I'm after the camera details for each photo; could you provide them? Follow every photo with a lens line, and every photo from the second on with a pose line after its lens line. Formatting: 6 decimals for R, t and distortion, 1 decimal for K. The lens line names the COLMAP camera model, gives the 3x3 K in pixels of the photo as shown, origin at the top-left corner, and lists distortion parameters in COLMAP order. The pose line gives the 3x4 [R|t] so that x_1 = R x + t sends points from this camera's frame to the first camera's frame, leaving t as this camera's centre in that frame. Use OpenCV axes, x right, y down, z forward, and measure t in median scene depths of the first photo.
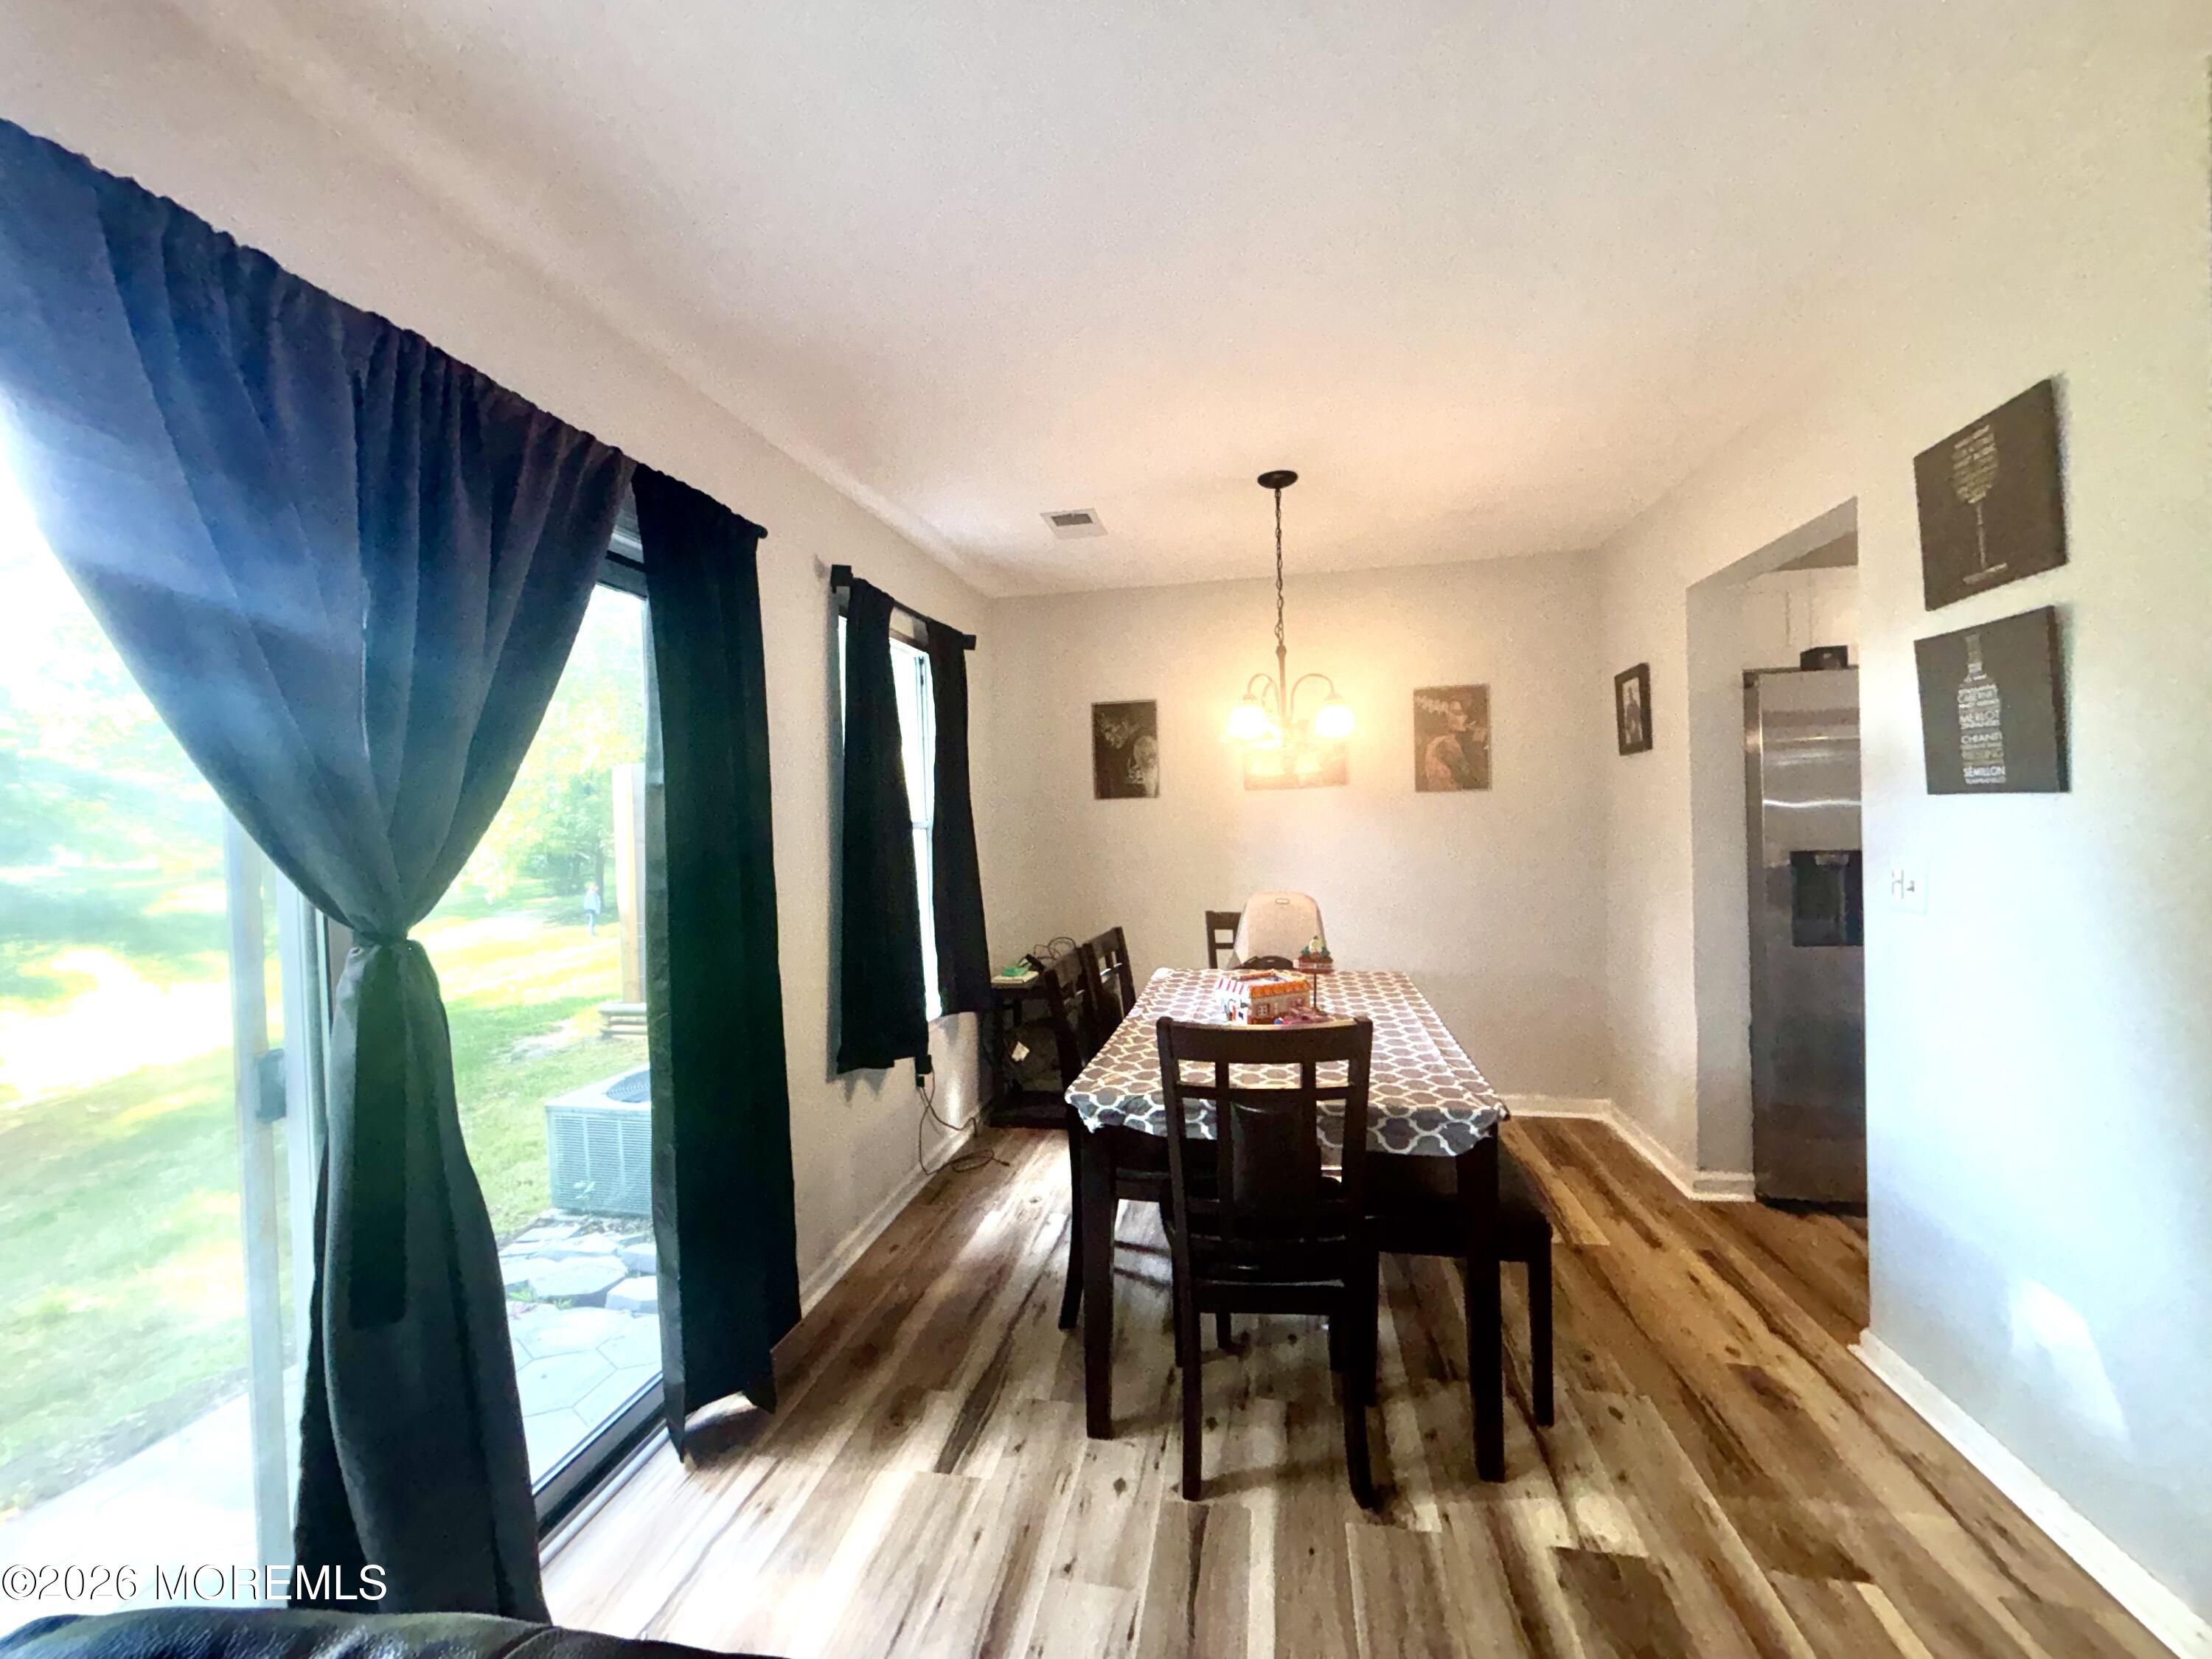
lens RADIAL K [[880.6, 0, 1105.4], [0, 880.6, 834.2], [0, 0, 1]] dist [0.003912, 0.000478]
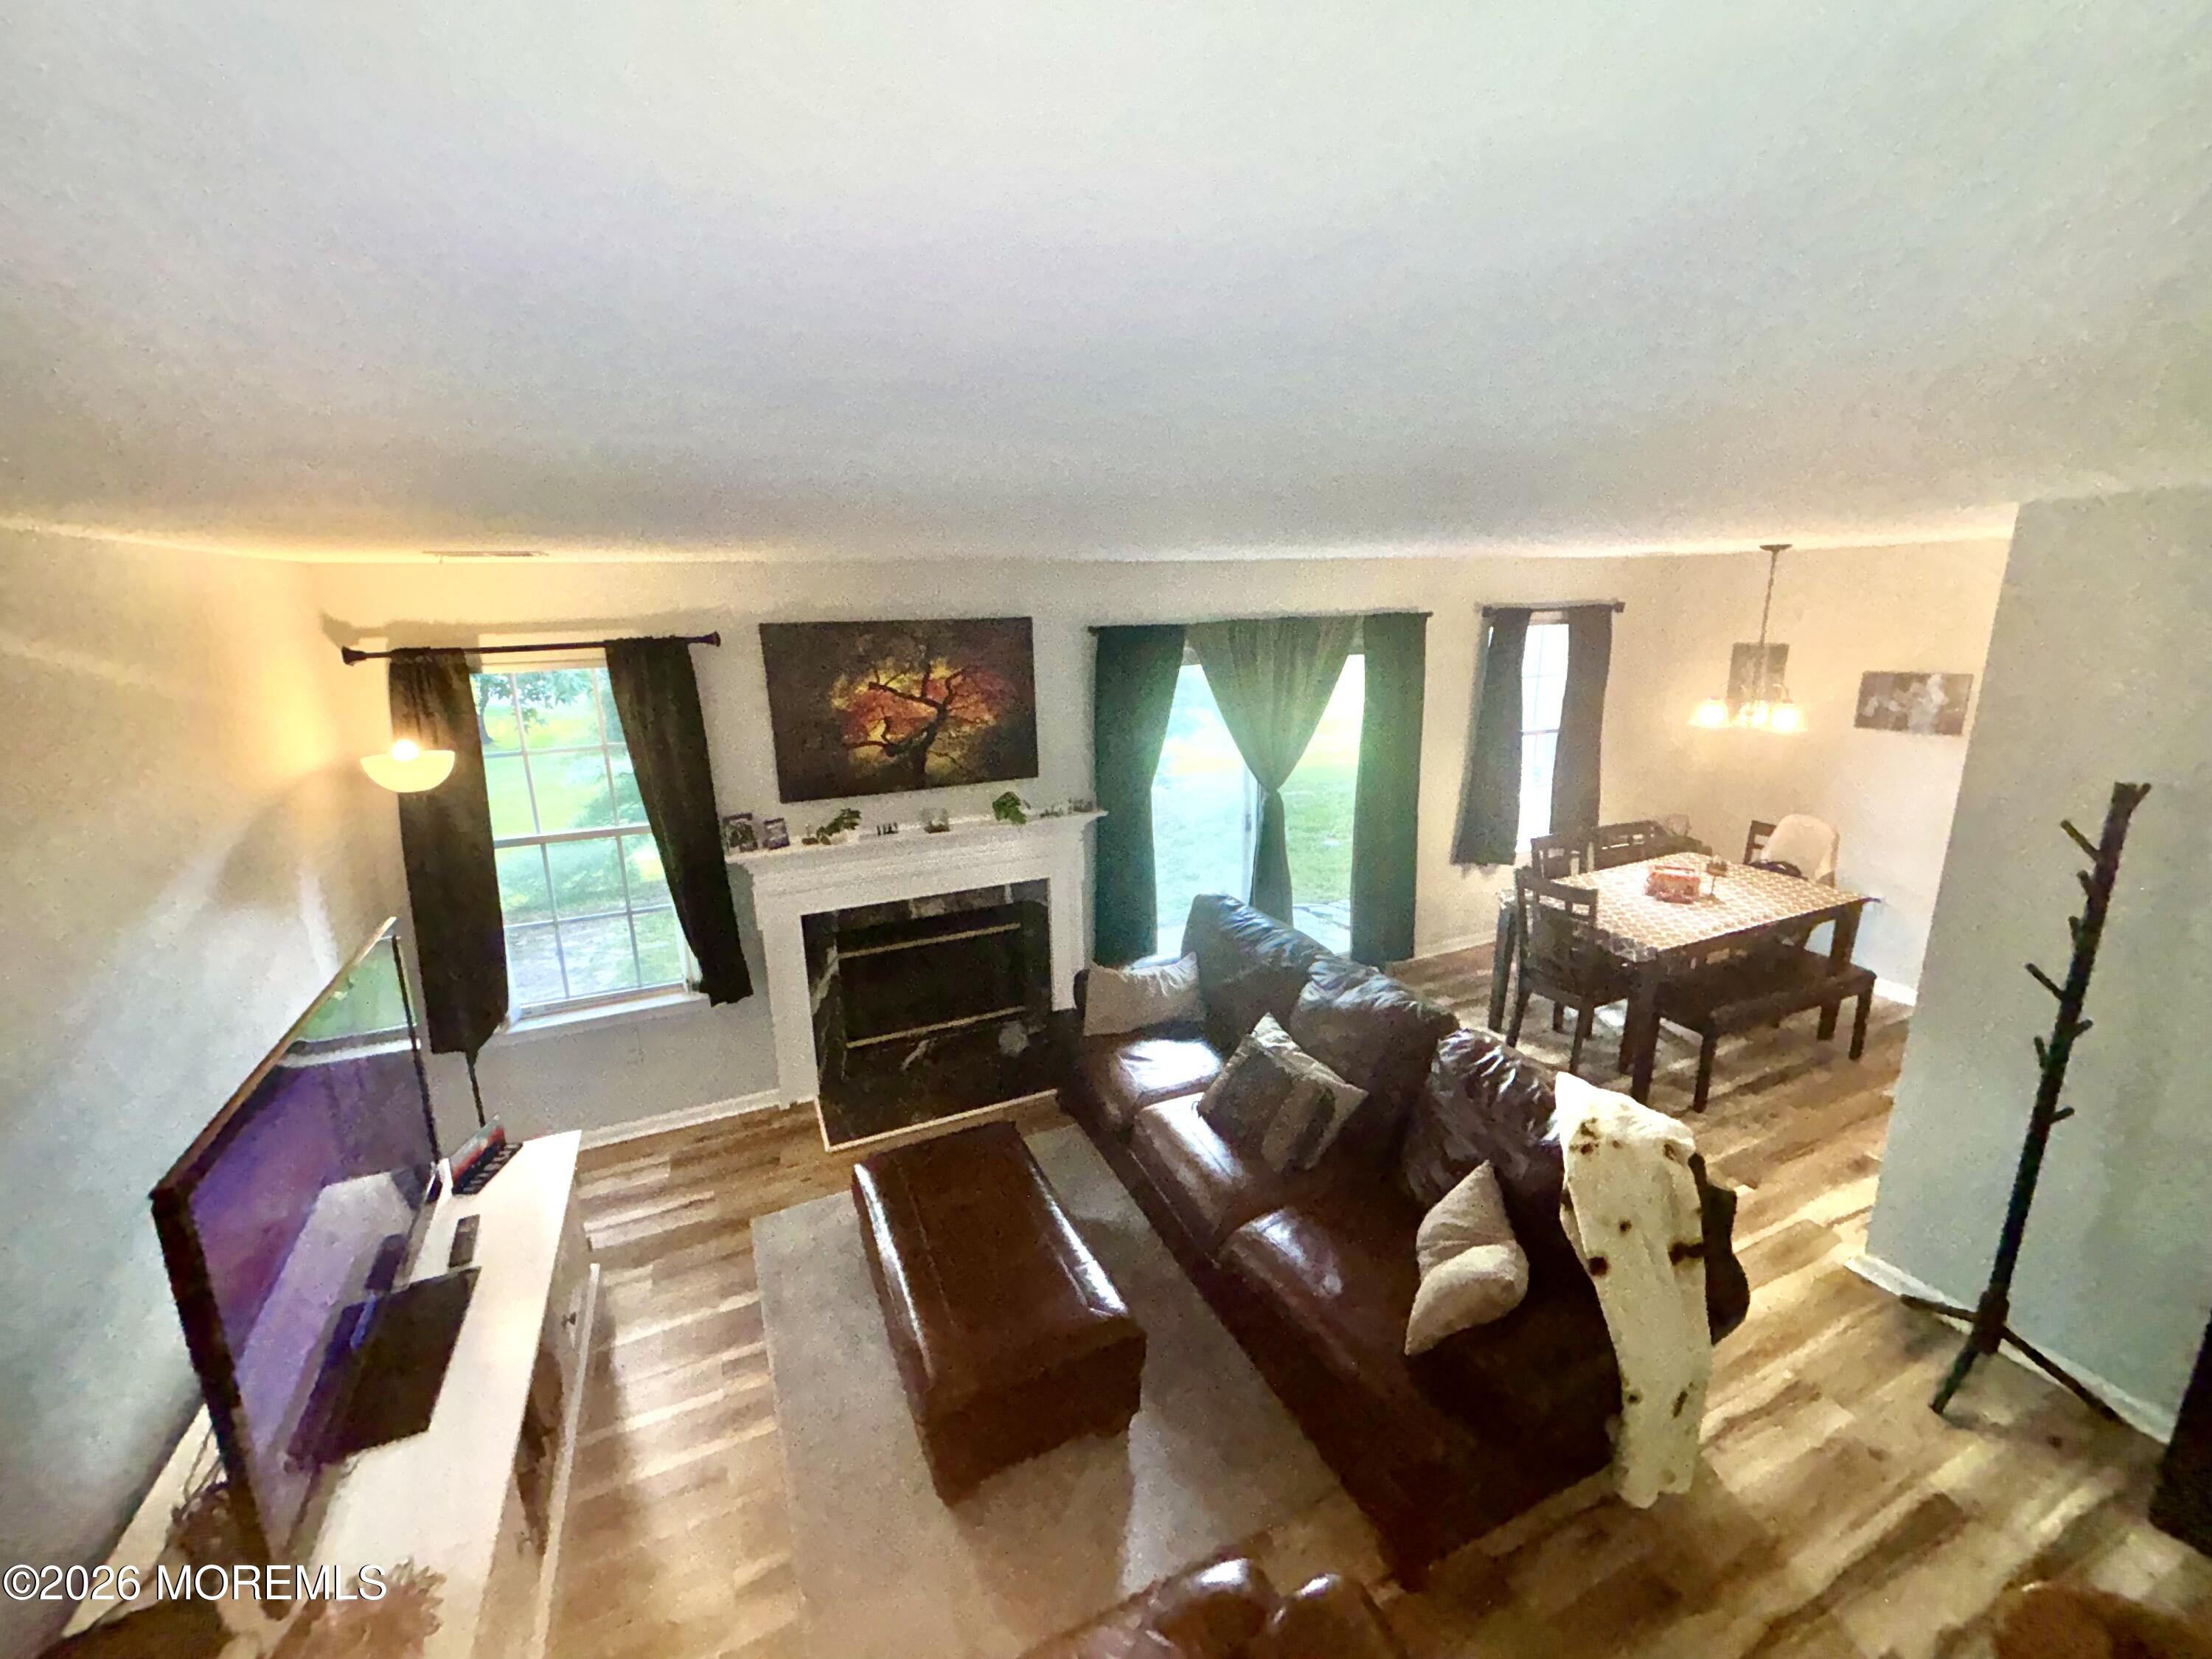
lens RADIAL K [[880.6, 0, 1100.4], [0, 880.6, 831.8], [0, 0, 1]] dist [0.003912, 0.000478]
pose [[0.575958, 0.216073, -0.788407, 1.124658], [-0.012139, 0.966590, 0.256039, -0.426318], [0.817389, -0.137897, 0.559338, -1.102325]]
